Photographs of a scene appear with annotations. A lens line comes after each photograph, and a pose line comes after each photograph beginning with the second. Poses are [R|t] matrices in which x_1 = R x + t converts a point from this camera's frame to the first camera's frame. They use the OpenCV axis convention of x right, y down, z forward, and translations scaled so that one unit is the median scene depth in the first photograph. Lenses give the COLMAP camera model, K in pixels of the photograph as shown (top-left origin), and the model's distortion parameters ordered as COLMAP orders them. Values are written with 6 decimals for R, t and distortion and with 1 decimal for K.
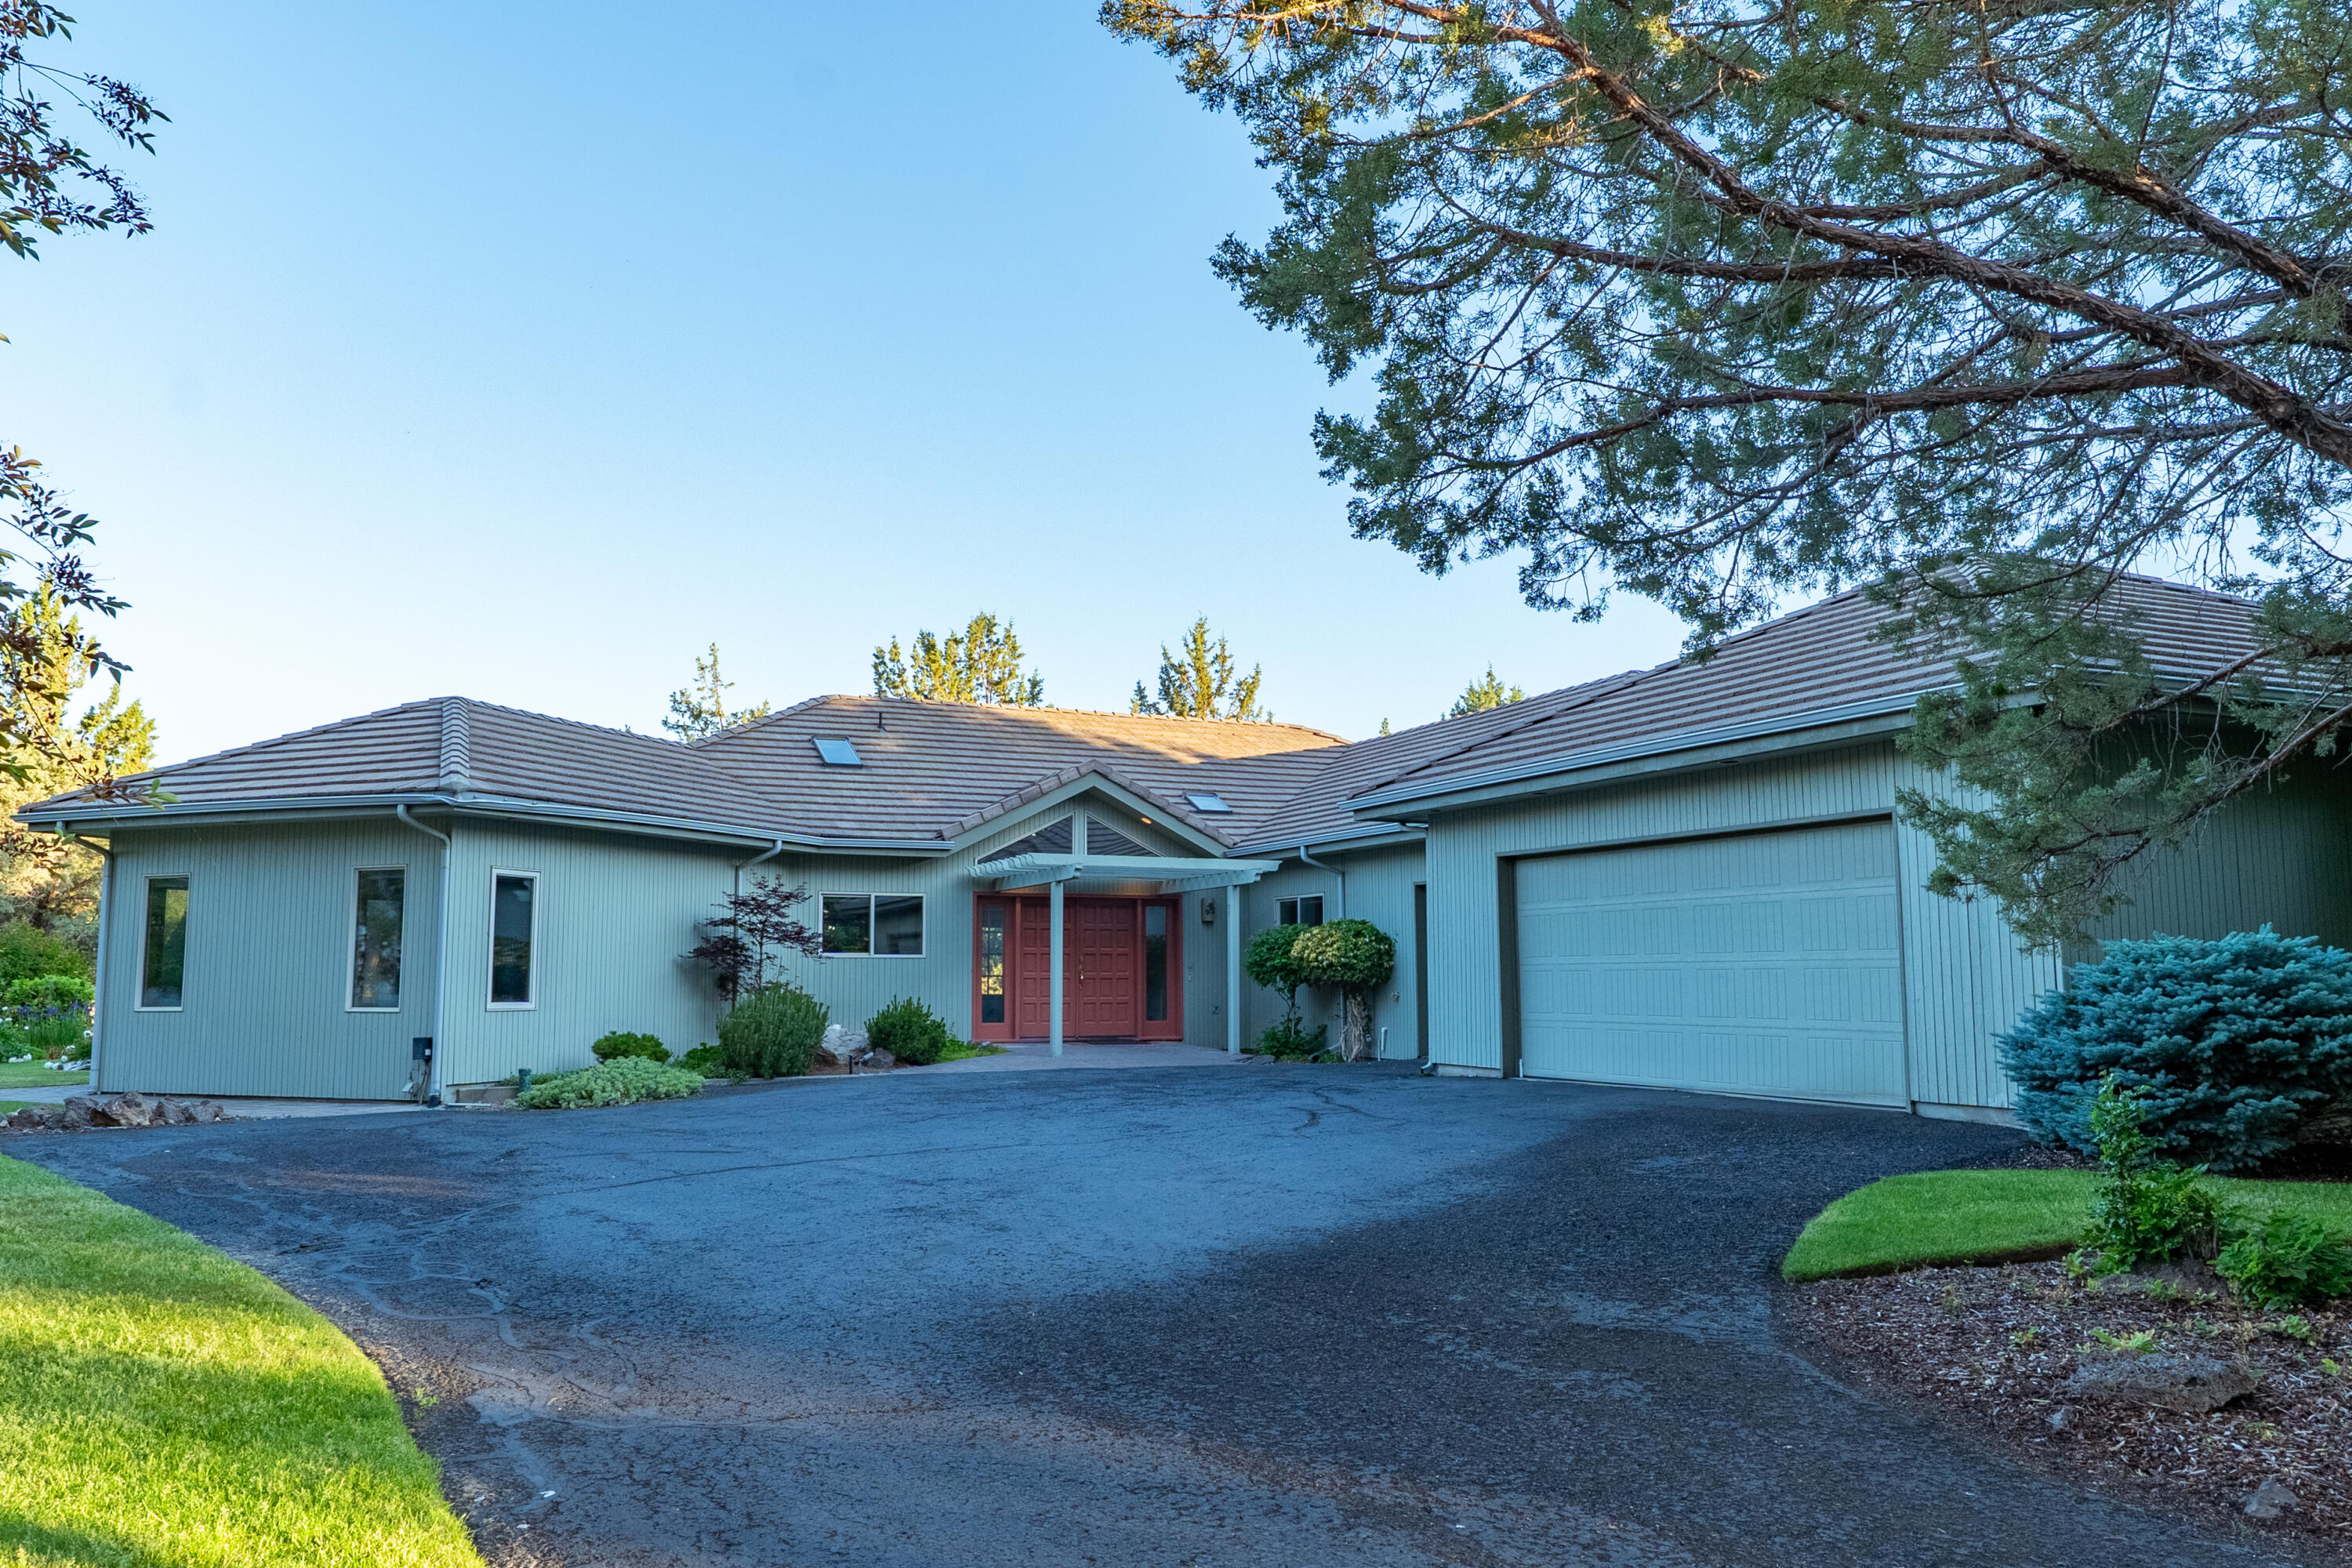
lens RADIAL K [[1647.1, 0, 1167.3], [0, 1647.1, 788.3], [0, 0, 1]] dist [-0.019796, 0.014580]
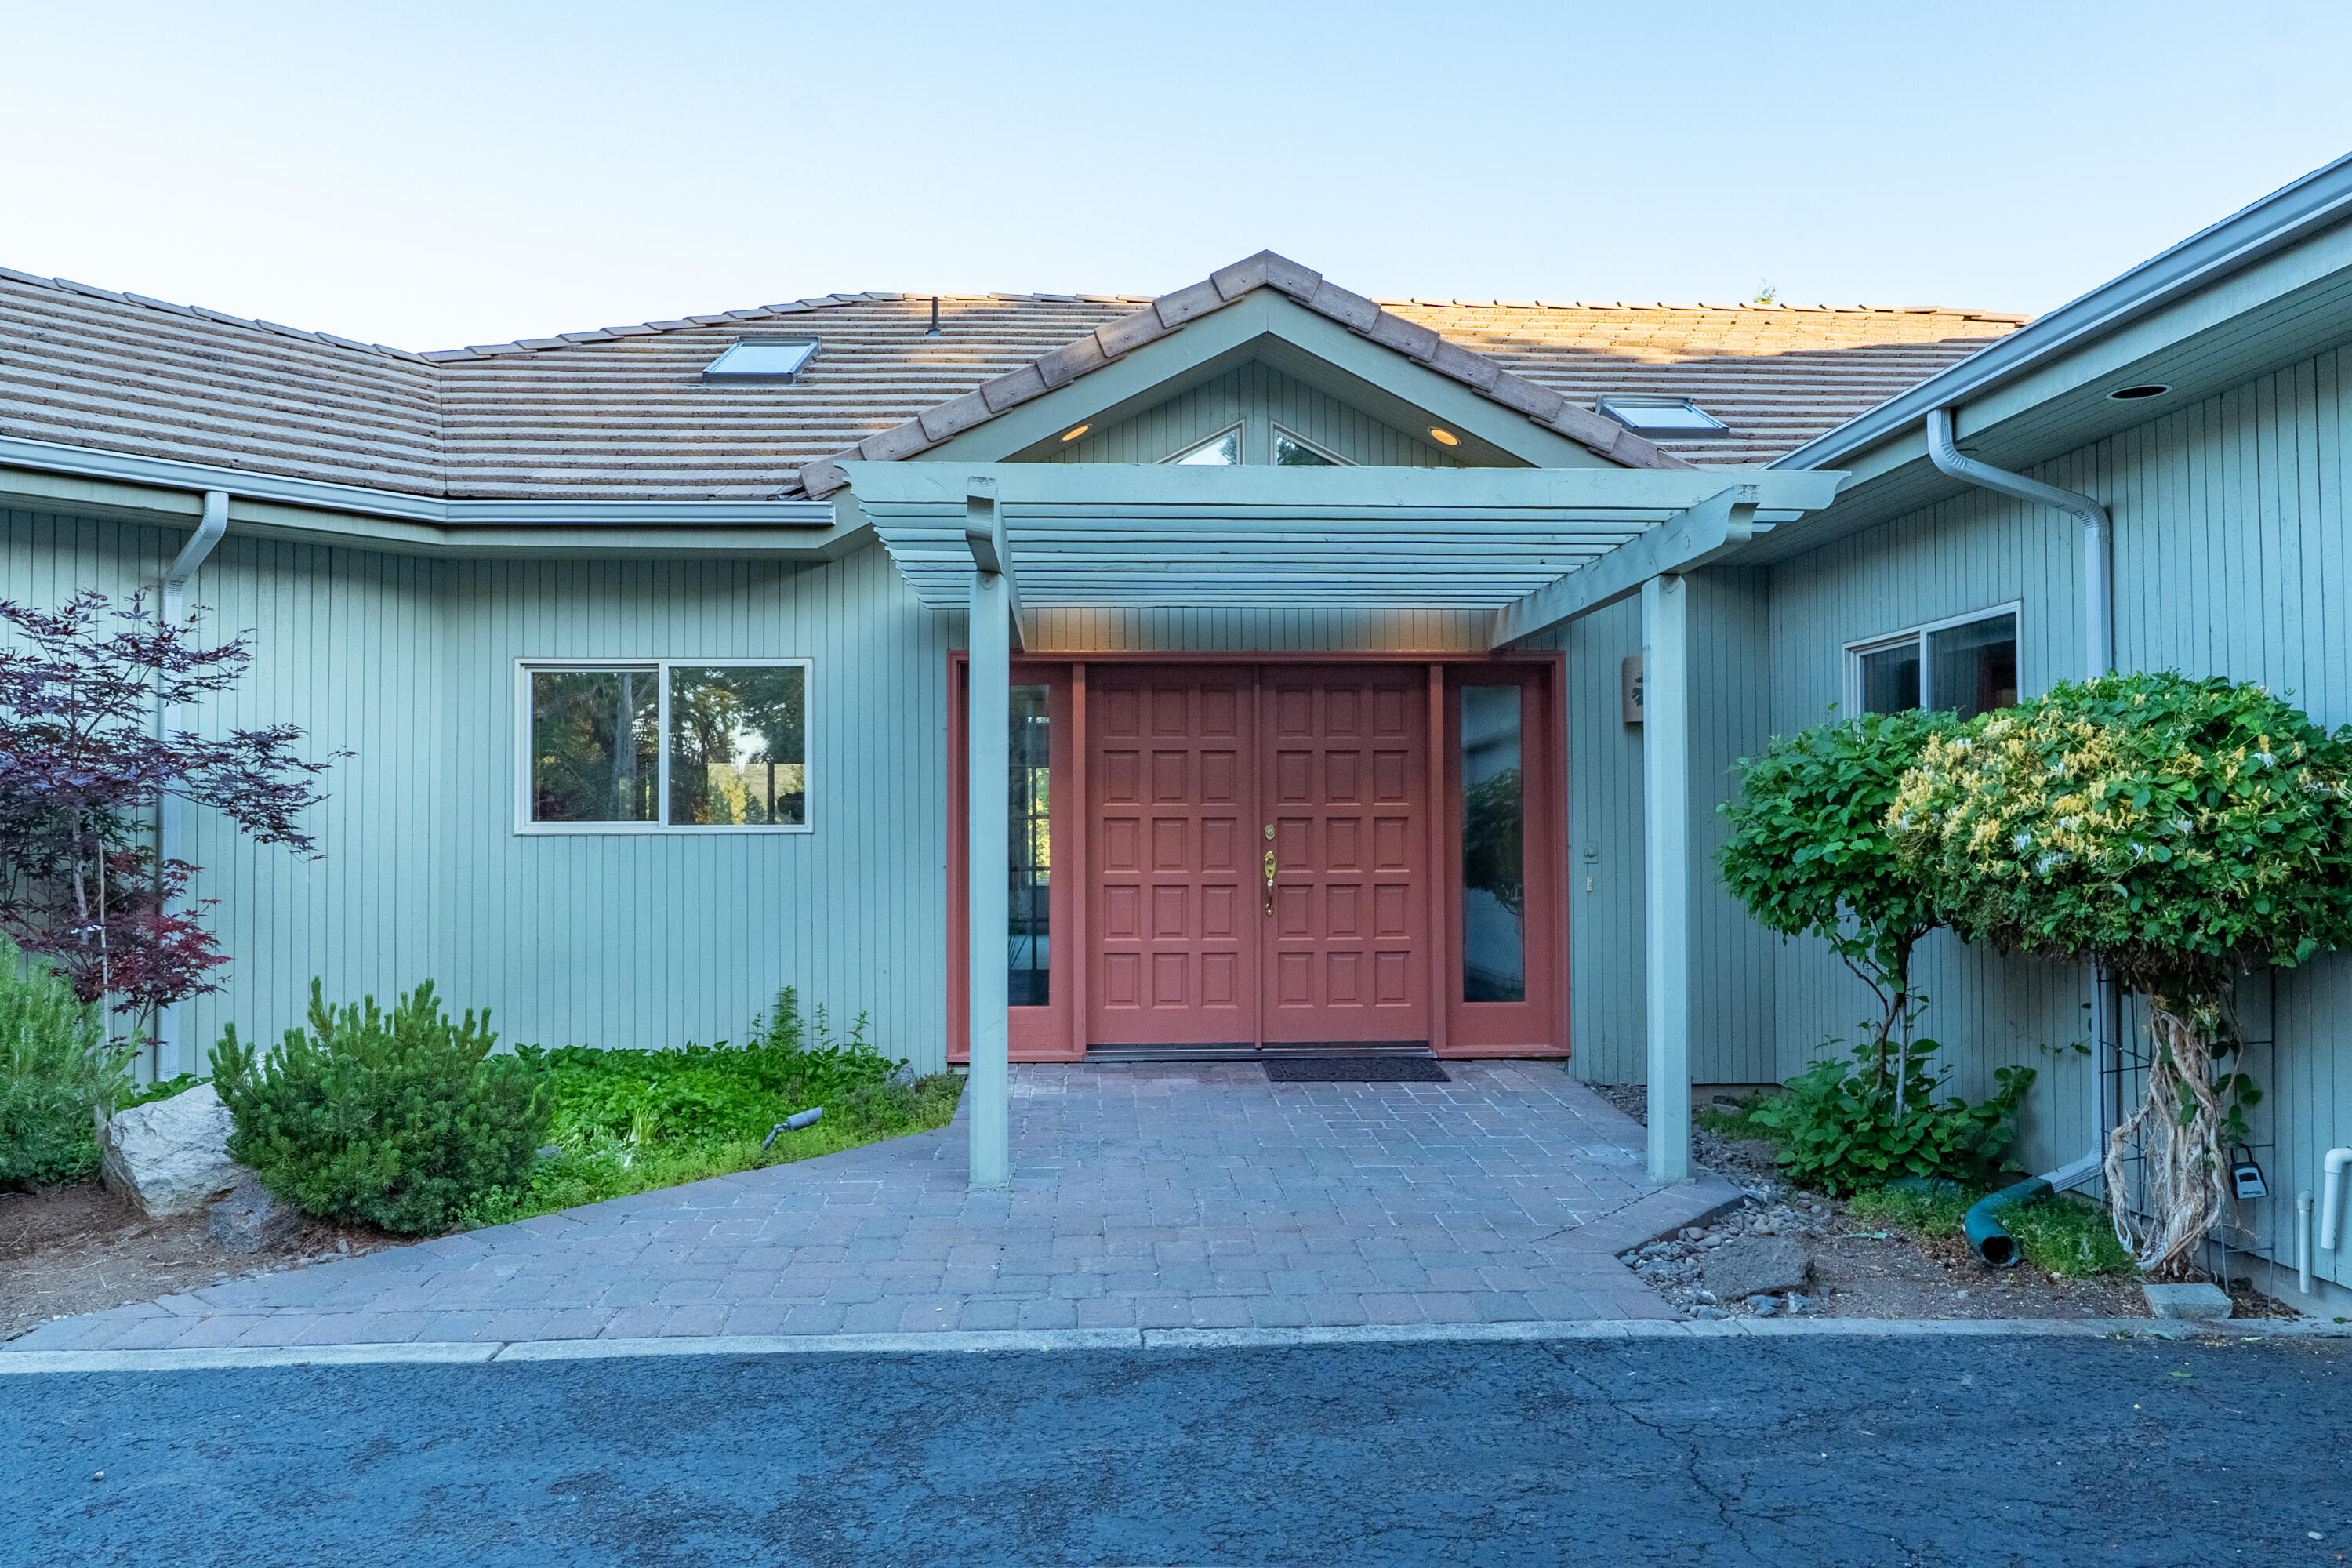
lens RADIAL K [[1647.1, 0, 1167.3], [0, 1647.1, 788.3], [0, 0, 1]] dist [-0.019796, 0.014580]
pose [[0.936064, -0.010317, -0.351677, 0.058408], [0.041779, 0.995757, 0.081991, 0.067968], [0.349339, -0.091441, 0.932524, 0.703713]]
